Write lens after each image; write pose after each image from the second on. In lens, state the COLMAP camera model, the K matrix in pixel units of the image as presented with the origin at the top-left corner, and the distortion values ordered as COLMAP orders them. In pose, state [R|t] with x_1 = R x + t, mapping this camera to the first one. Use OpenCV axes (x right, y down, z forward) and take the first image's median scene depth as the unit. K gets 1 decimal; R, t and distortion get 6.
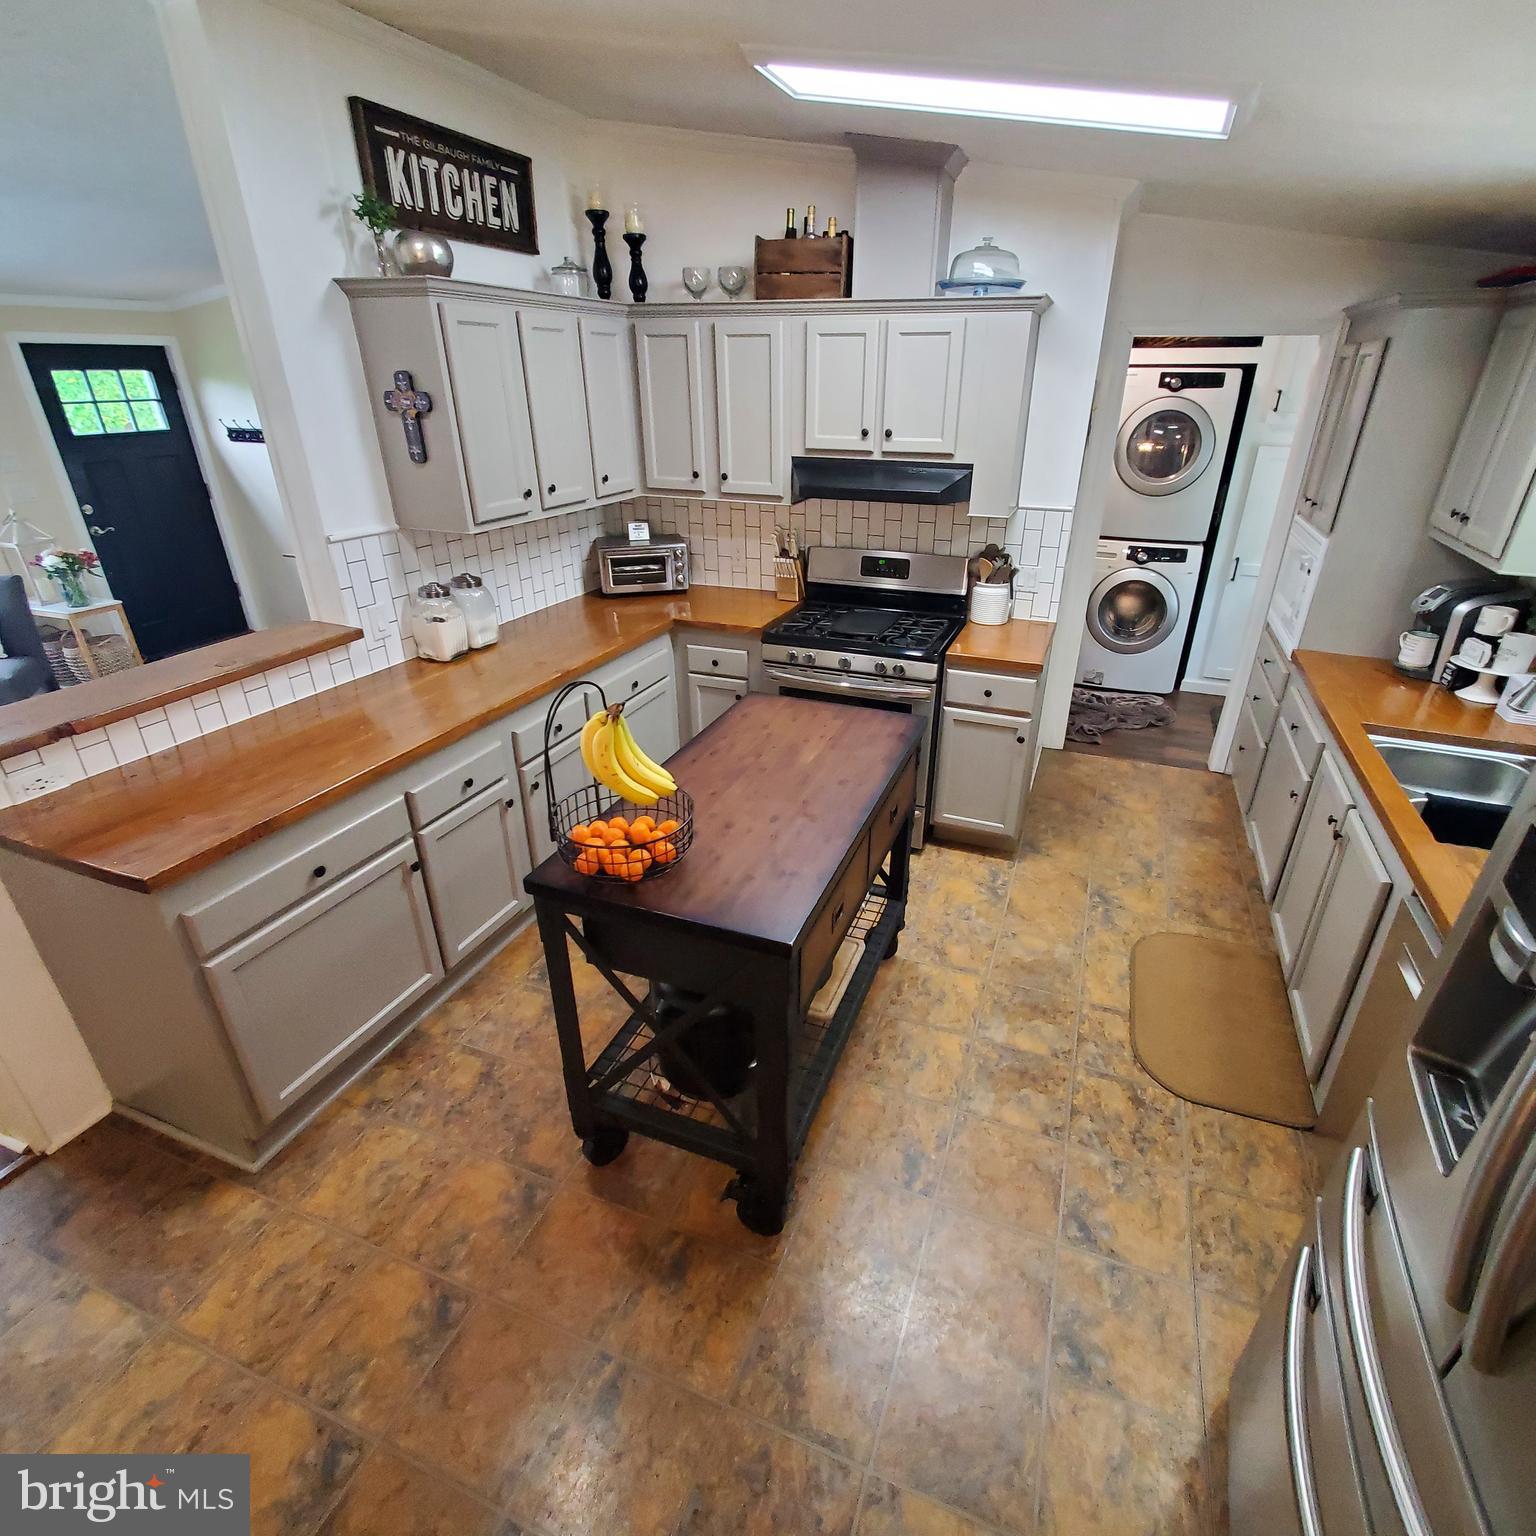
lens RADIAL K [[800.1, 0, 792.3], [0, 800.1, 777.3], [0, 0, 1]] dist [0.000228, -0.000436]
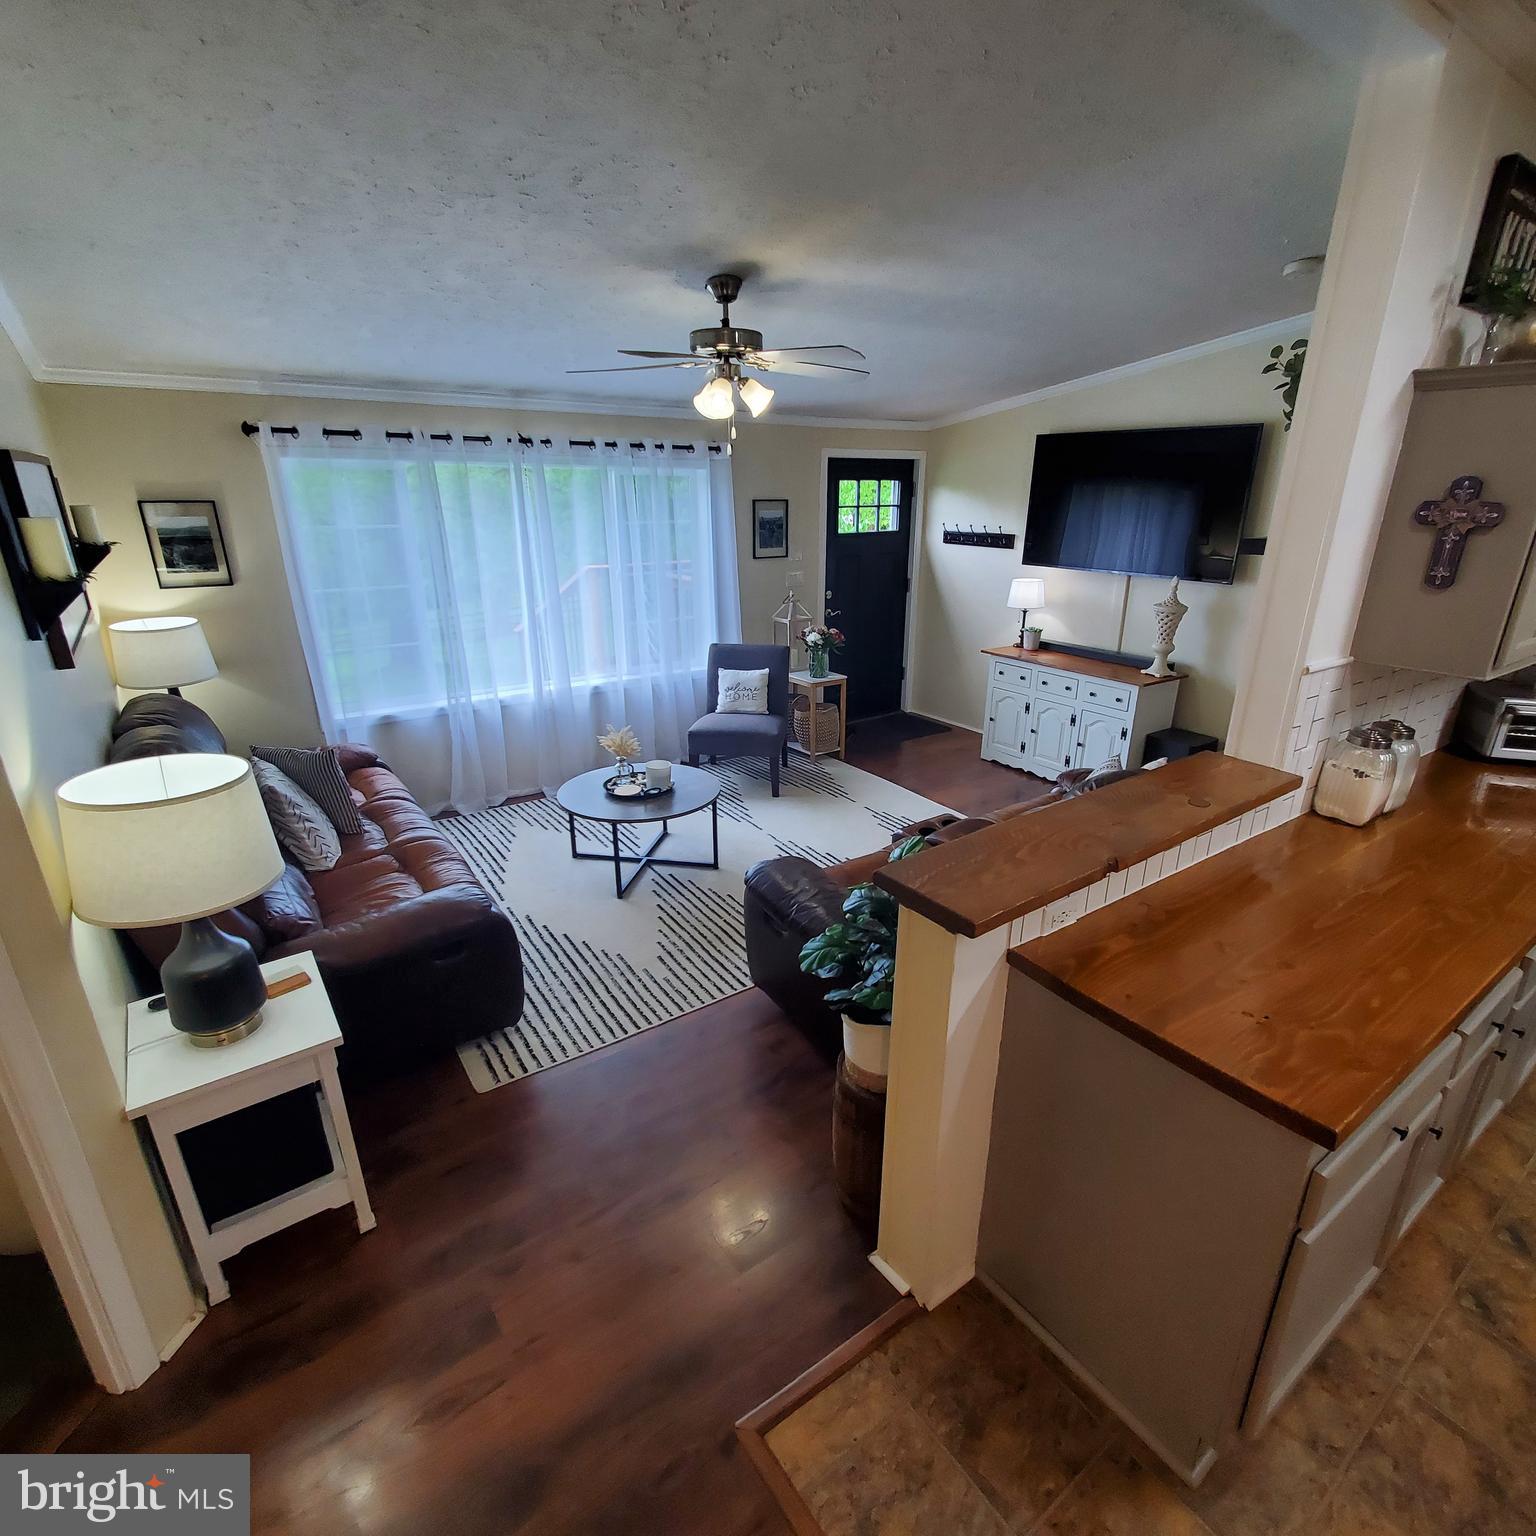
lens RADIAL K [[797.1, 0, 810.9], [0, 797.1, 776.1], [0, 0, 1]] dist [0.022851, 0.000332]
pose [[0.855434, 0.182577, -0.484664, -0.593870], [-0.238742, 0.969457, -0.056179, -0.019855], [0.459604, 0.163767, 0.872894, 0.047760]]
